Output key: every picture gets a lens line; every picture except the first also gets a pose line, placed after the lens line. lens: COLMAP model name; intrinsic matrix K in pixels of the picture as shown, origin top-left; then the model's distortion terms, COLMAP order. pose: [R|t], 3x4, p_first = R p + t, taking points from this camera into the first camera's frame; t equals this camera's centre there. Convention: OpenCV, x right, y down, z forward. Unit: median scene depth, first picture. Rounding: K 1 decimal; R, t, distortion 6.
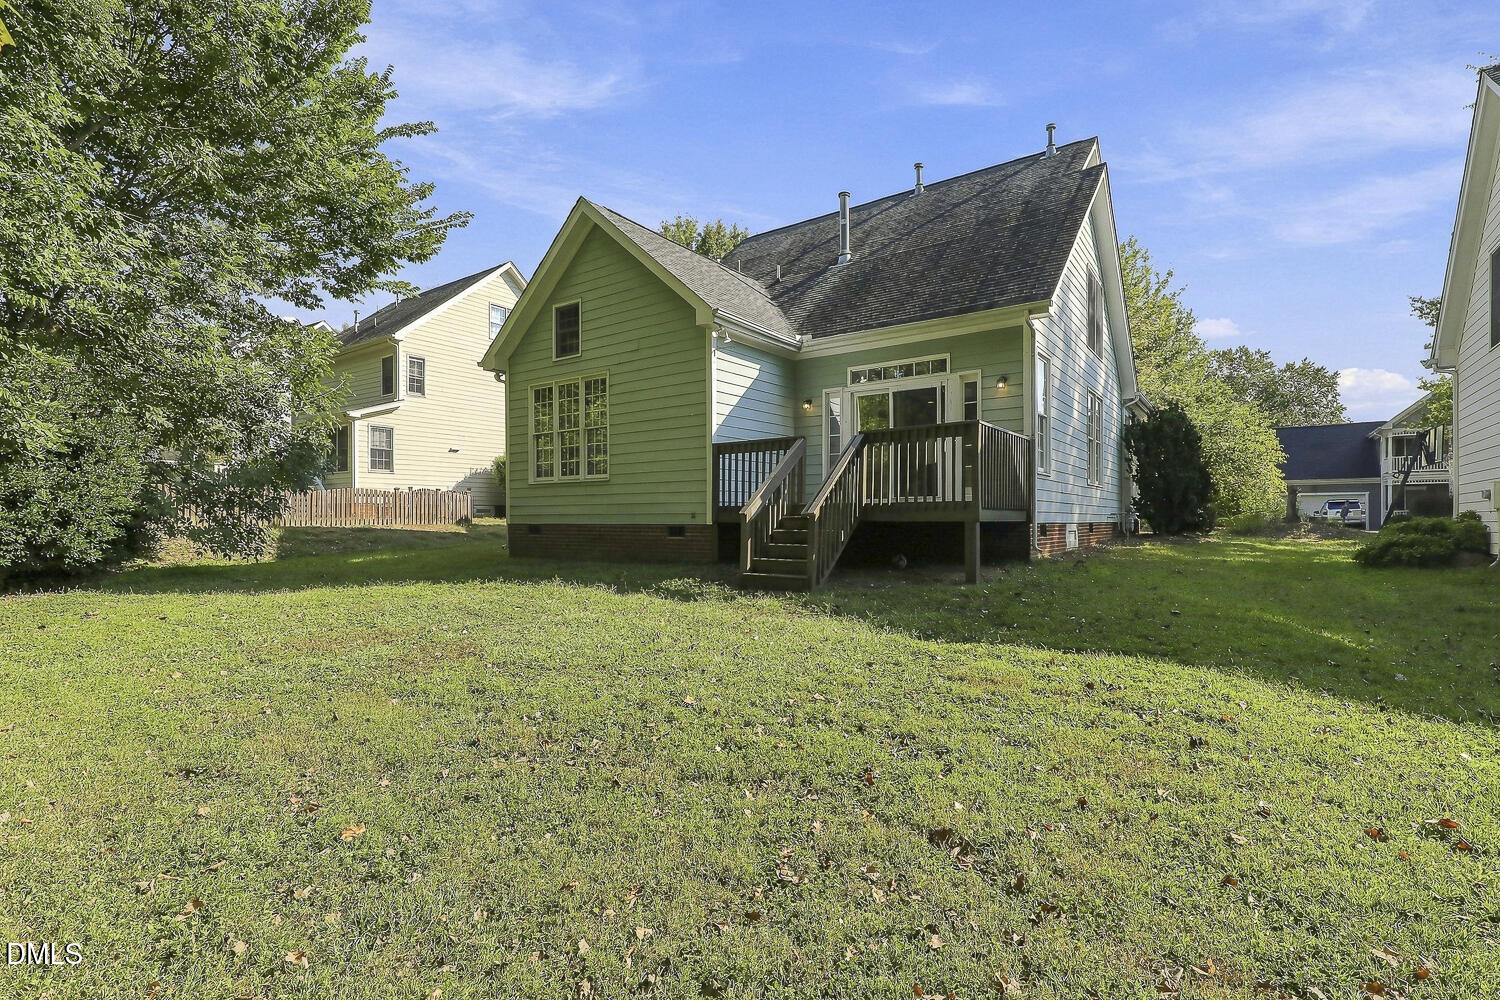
lens RADIAL K [[696.6, 0, 750.1], [0, 696.6, 482.8], [0, 0, 1]] dist [0.001859, 0.000200]
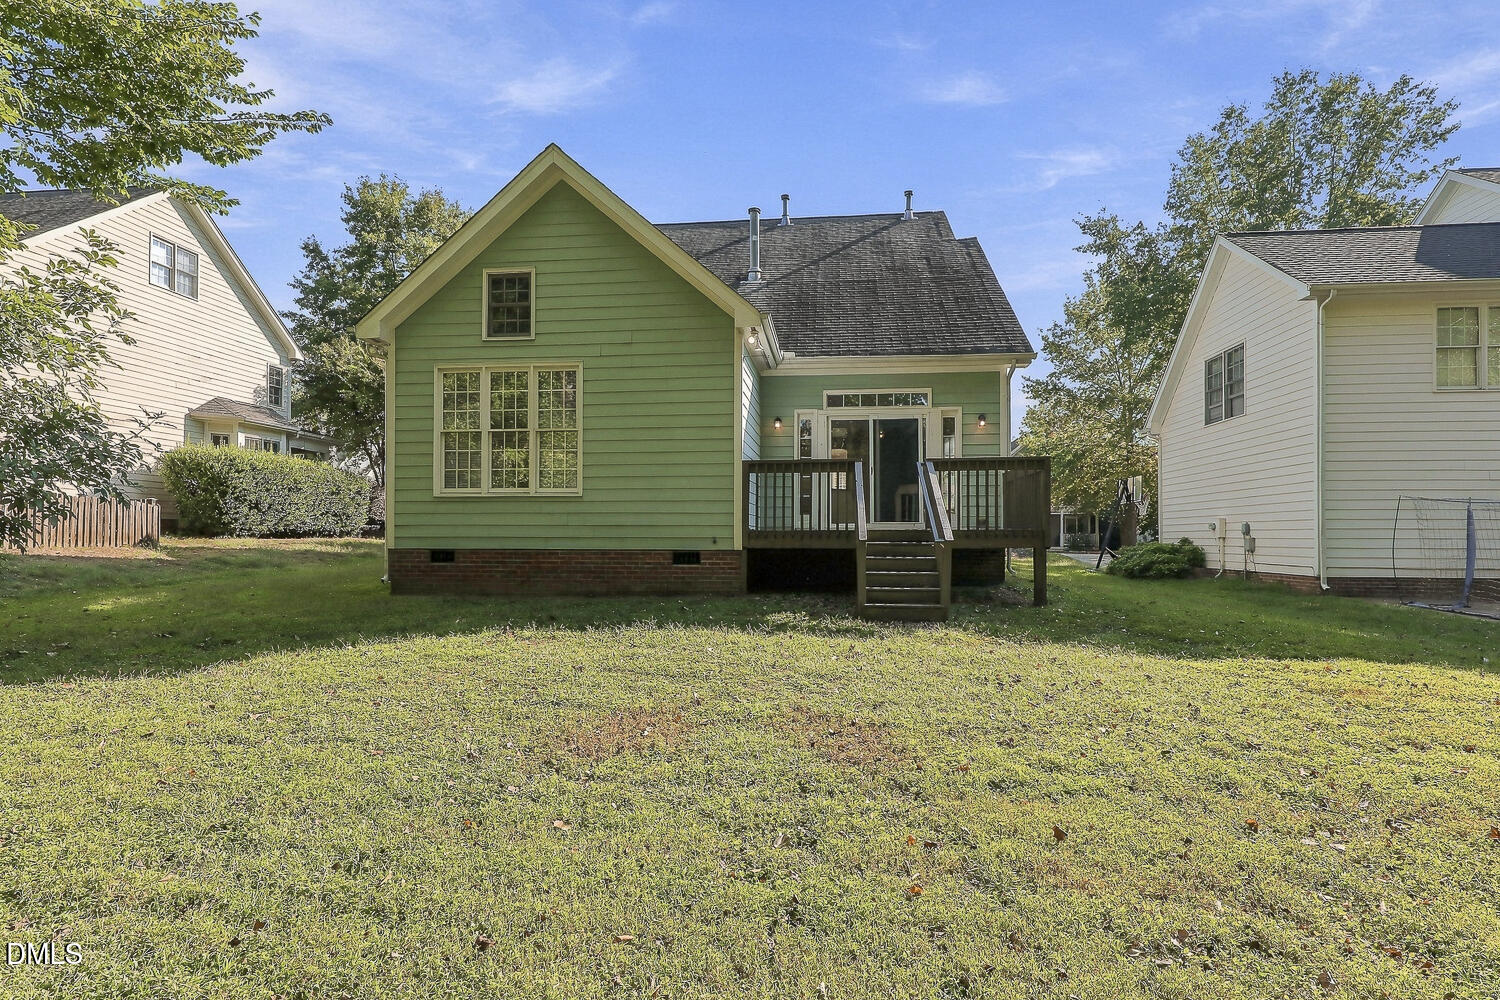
lens RADIAL K [[704.7, 0, 750.0], [0, 704.7, 500.0], [0, 0, 1]] dist [0.000283, -0.000040]
pose [[0.869250, 0.030591, 0.493425, -0.441489], [-0.029125, 0.999519, -0.010658, 0.004068], [-0.493514, -0.005106, 0.869723, 0.179928]]
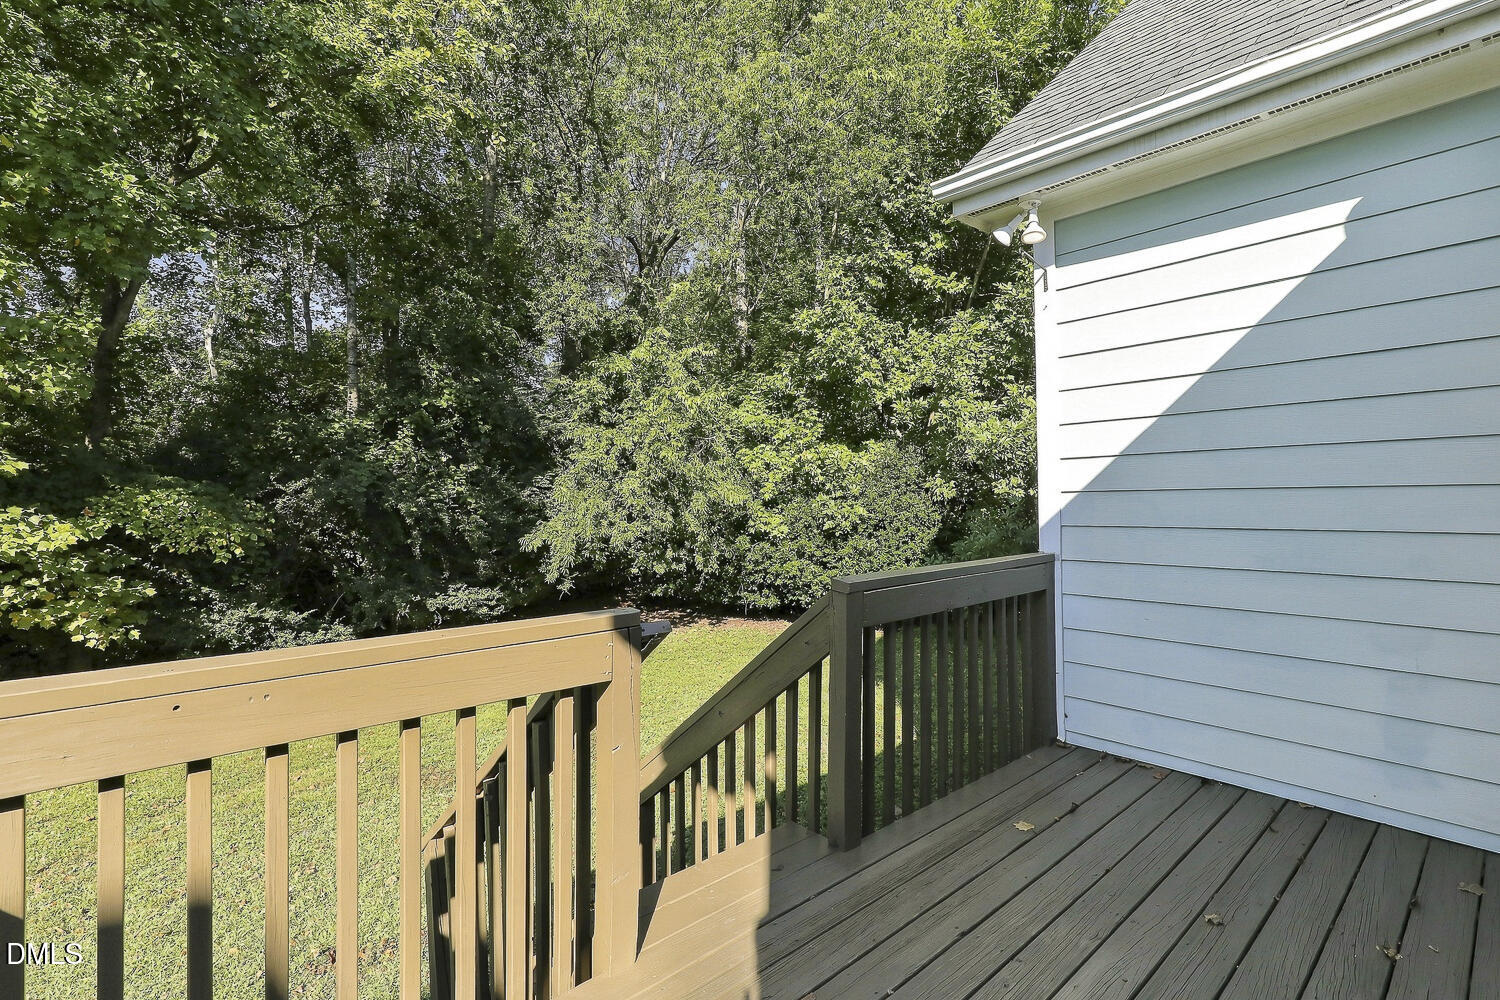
lens RADIAL K [[696.6, 0, 750.1], [0, 696.6, 482.8], [0, 0, 1]] dist [0.001859, 0.000200]
pose [[-0.208986, -0.018635, -0.977741, 0.276082], [0.053275, 0.998117, -0.030410, -0.077084], [0.976466, -0.058444, -0.207599, 0.832111]]
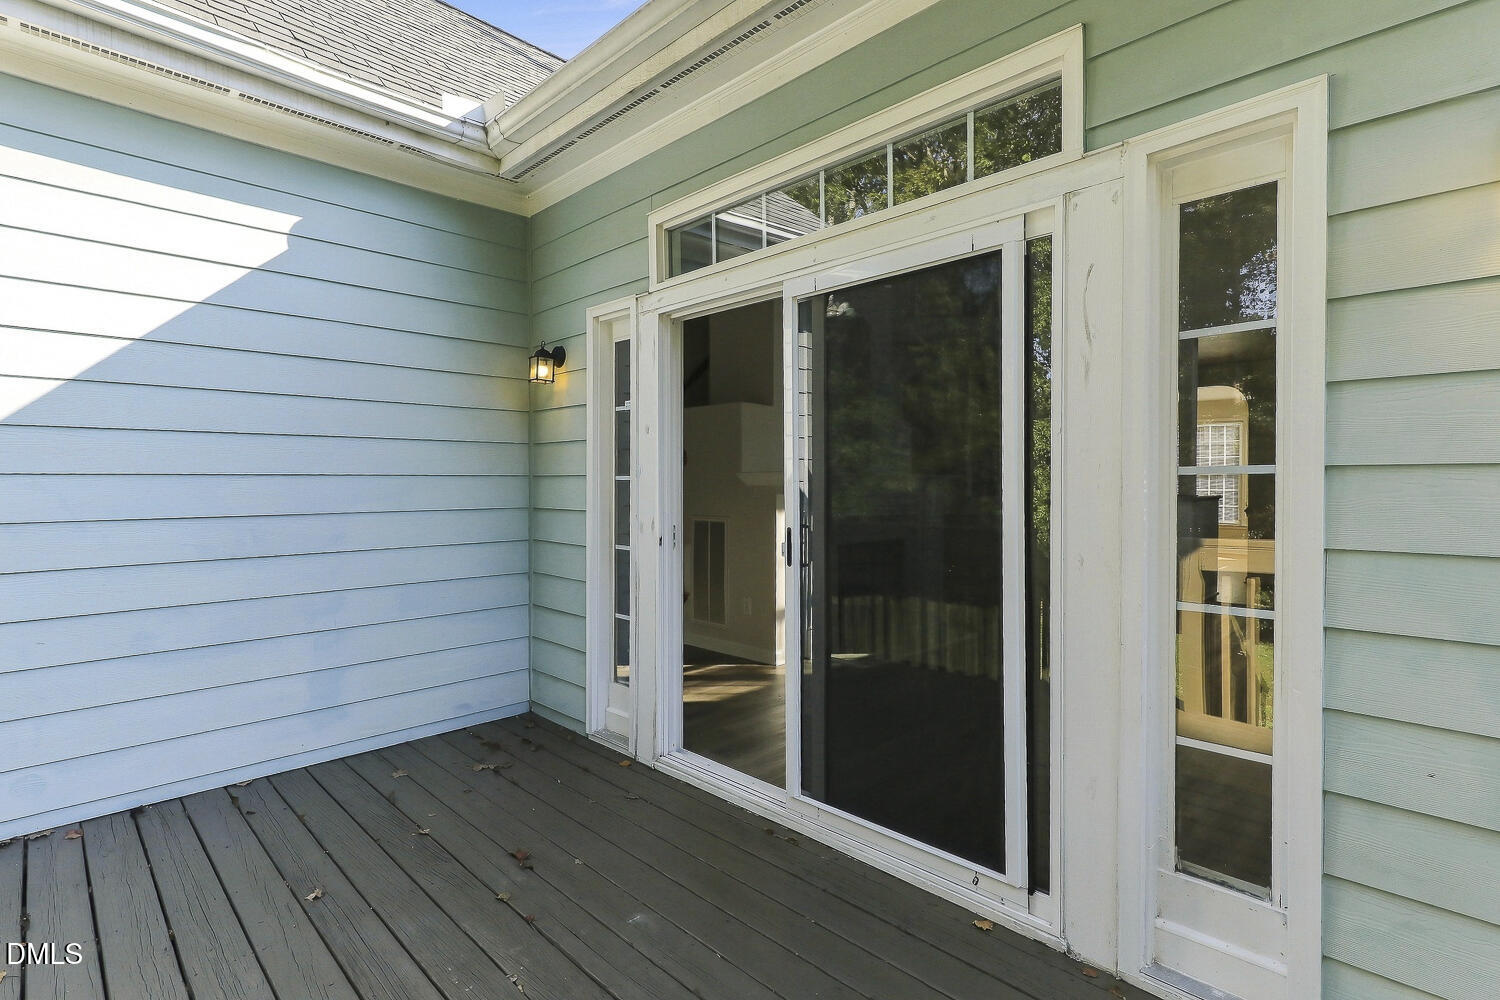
lens RADIAL K [[696.6, 0, 750.1], [0, 696.6, 482.8], [0, 0, 1]] dist [0.001859, 0.000200]
pose [[0.985783, 0.003424, -0.167988, 0.218964], [0.004473, 0.998903, 0.046608, -0.080361], [0.167963, -0.046697, 0.984687, 0.756314]]
